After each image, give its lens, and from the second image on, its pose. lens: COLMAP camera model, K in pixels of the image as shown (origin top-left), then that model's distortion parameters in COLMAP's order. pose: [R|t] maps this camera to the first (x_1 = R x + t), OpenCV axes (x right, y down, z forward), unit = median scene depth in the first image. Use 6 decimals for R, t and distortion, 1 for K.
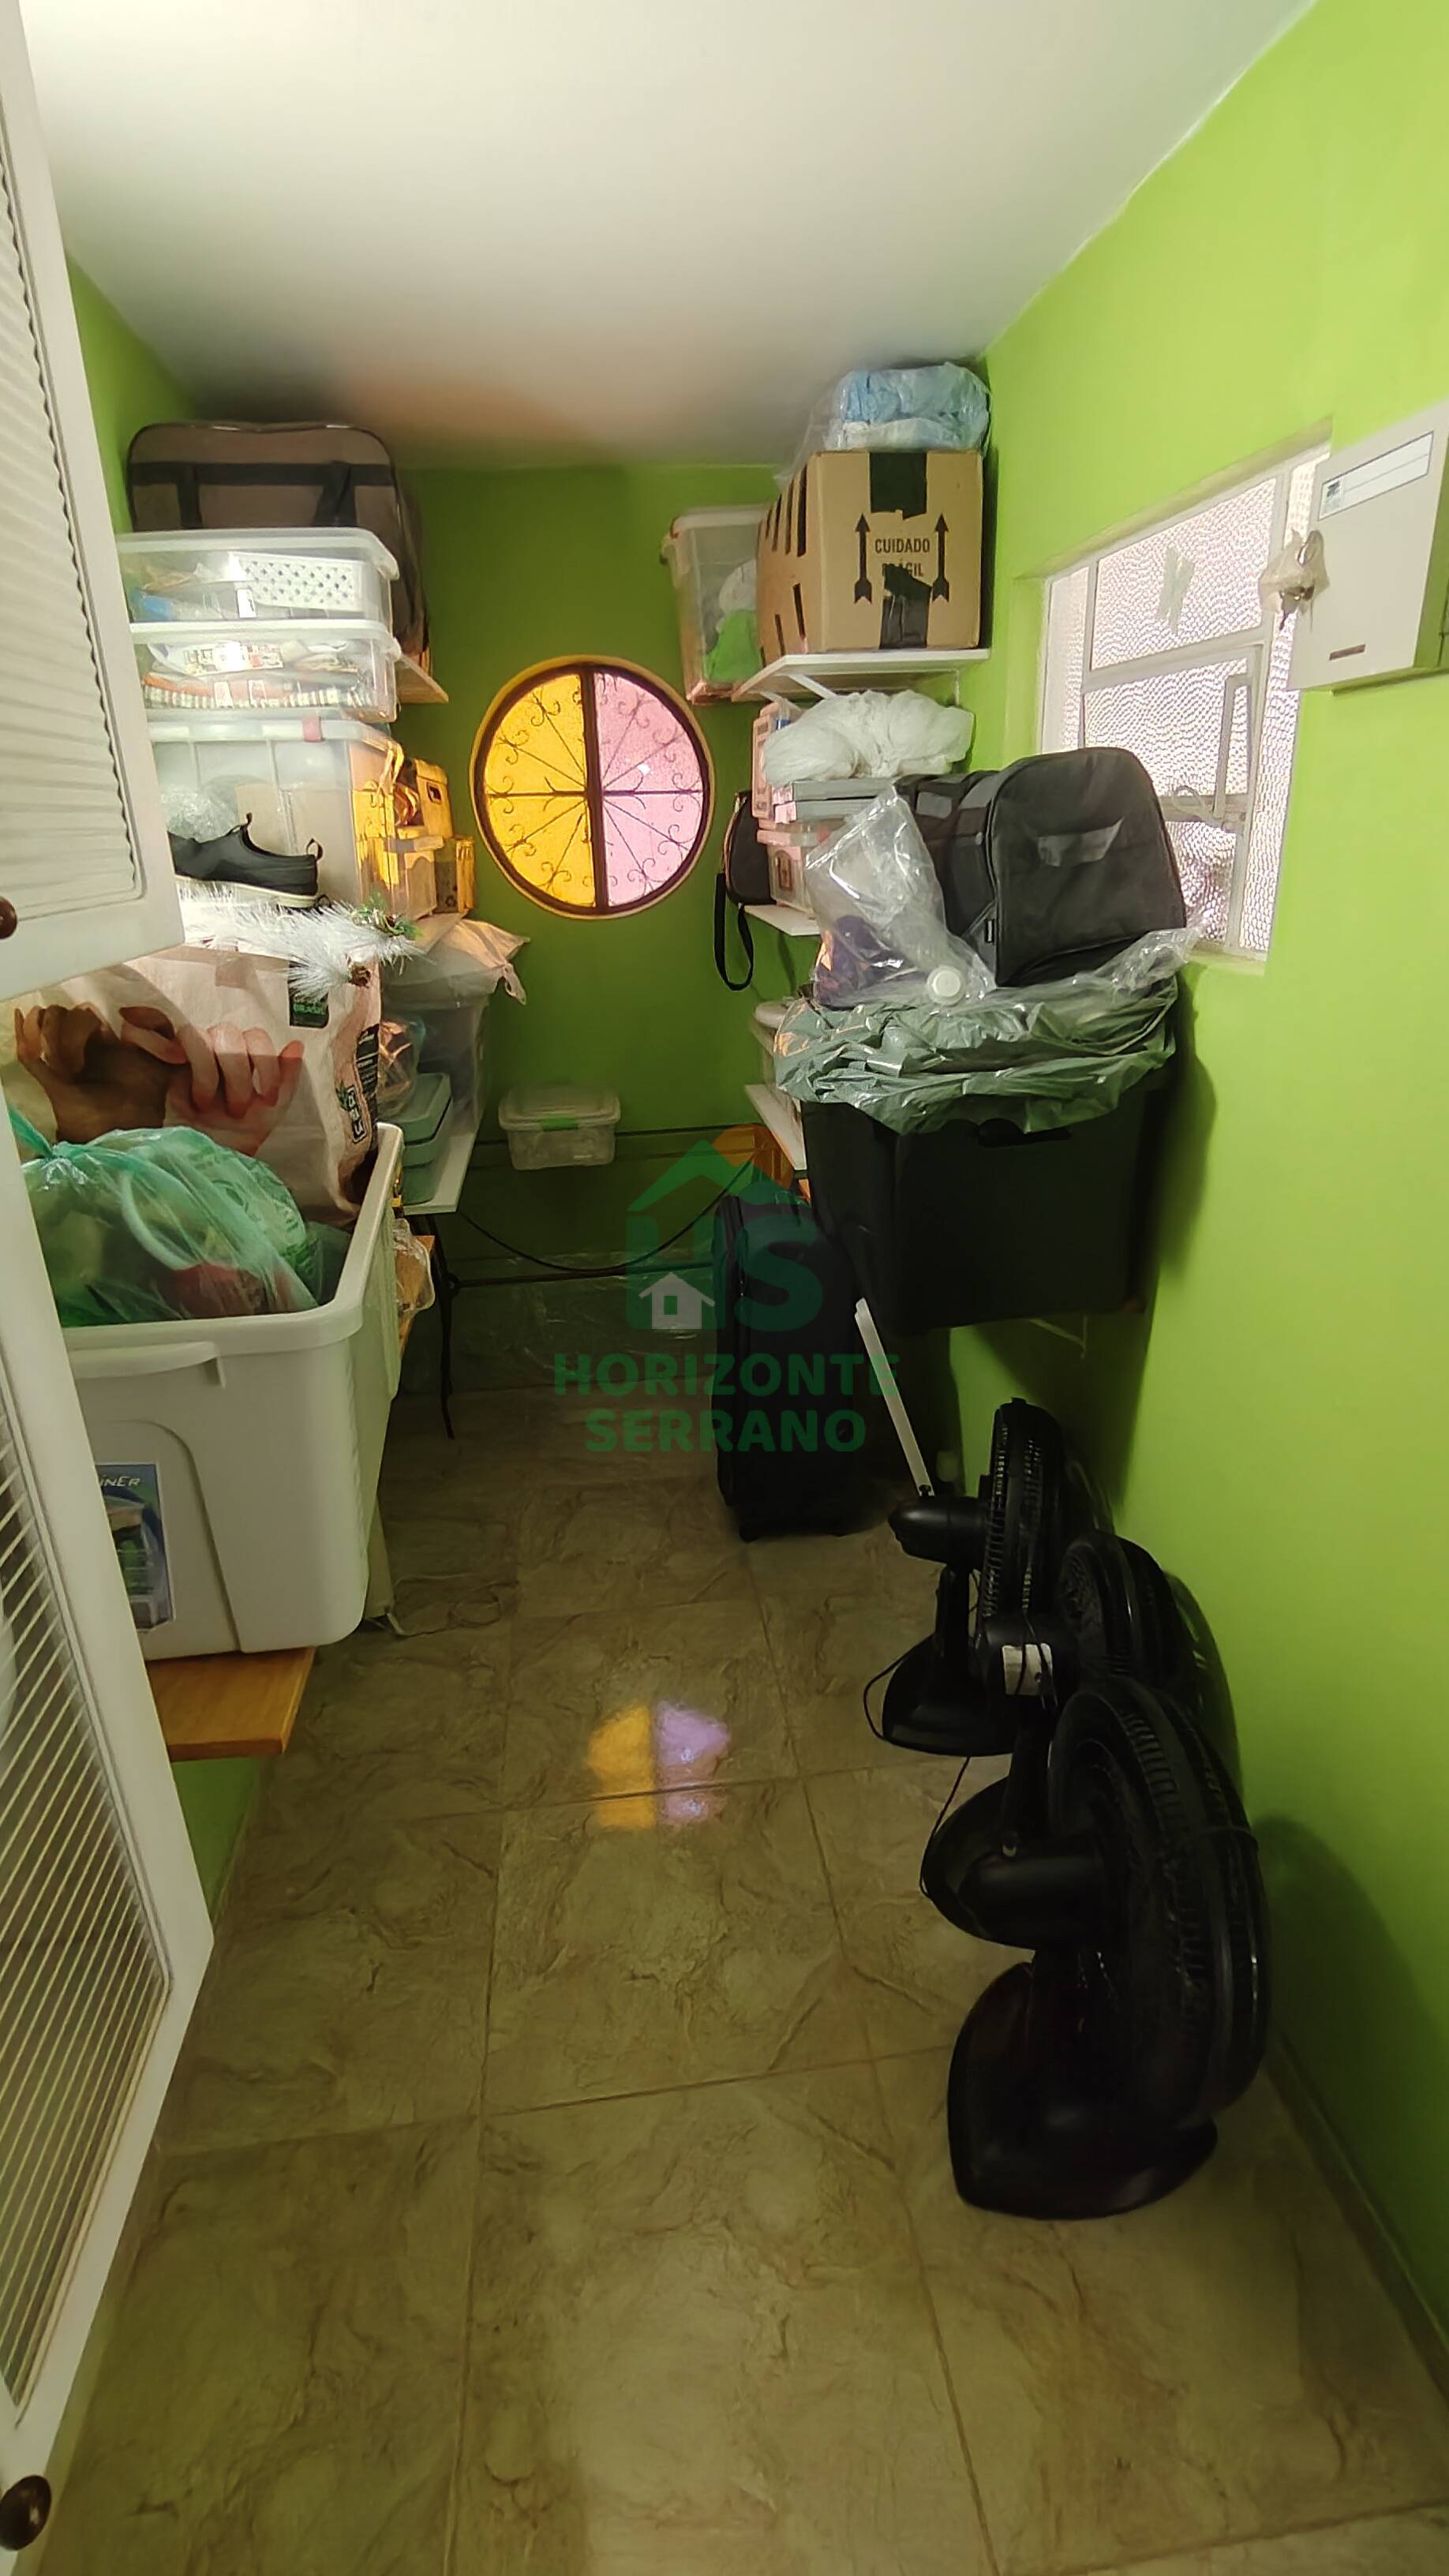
lens RADIAL K [[1194.1, 0, 724.5], [0, 1194.1, 1288.0], [0, 0, 1]] dist [-0.013177, -0.000016]
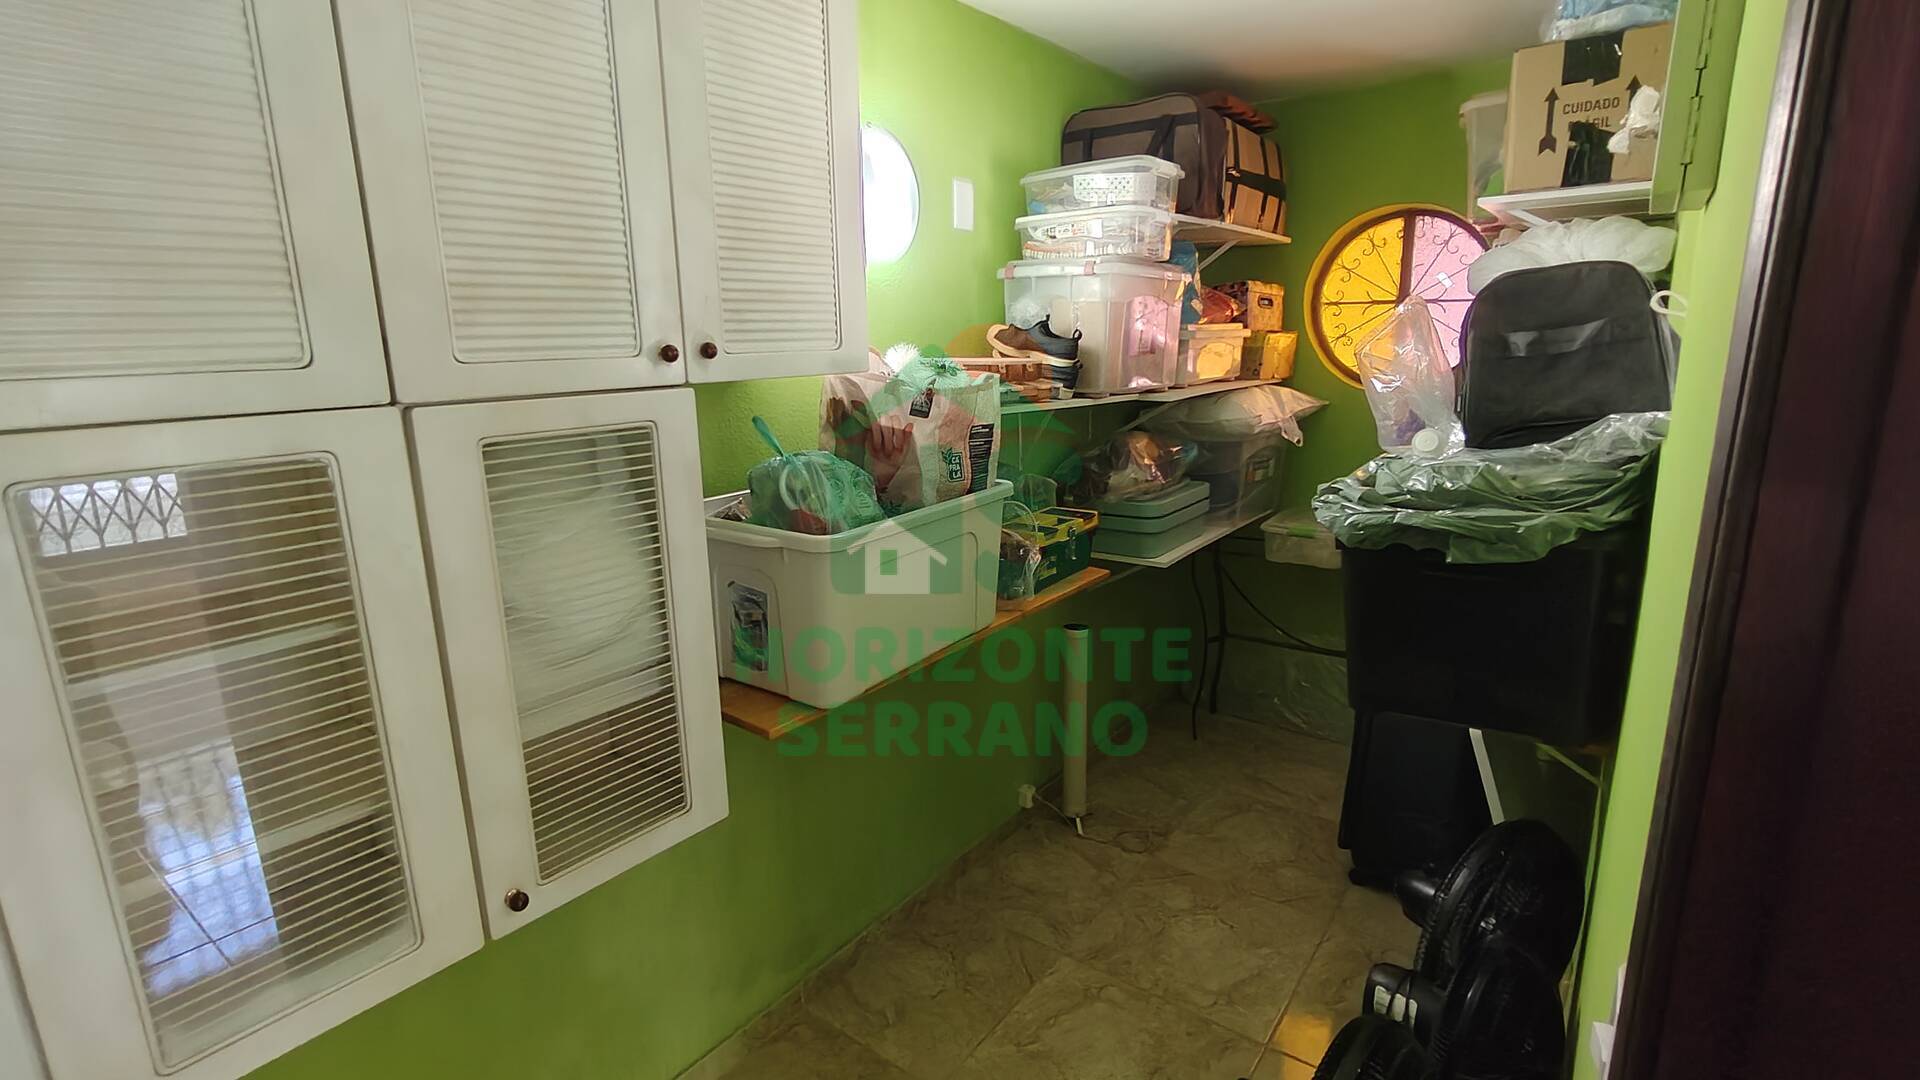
lens RADIAL K [[890.0, 0, 962.3], [0, 890.0, 544.8], [0, 0, 1]] dist [-0.013177, -0.000016]
pose [[0.718621, 0.171584, -0.673901, 0.428962], [-0.256715, 0.966088, -0.027773, 0.005942], [0.646282, 0.192959, 0.738300, -0.005627]]
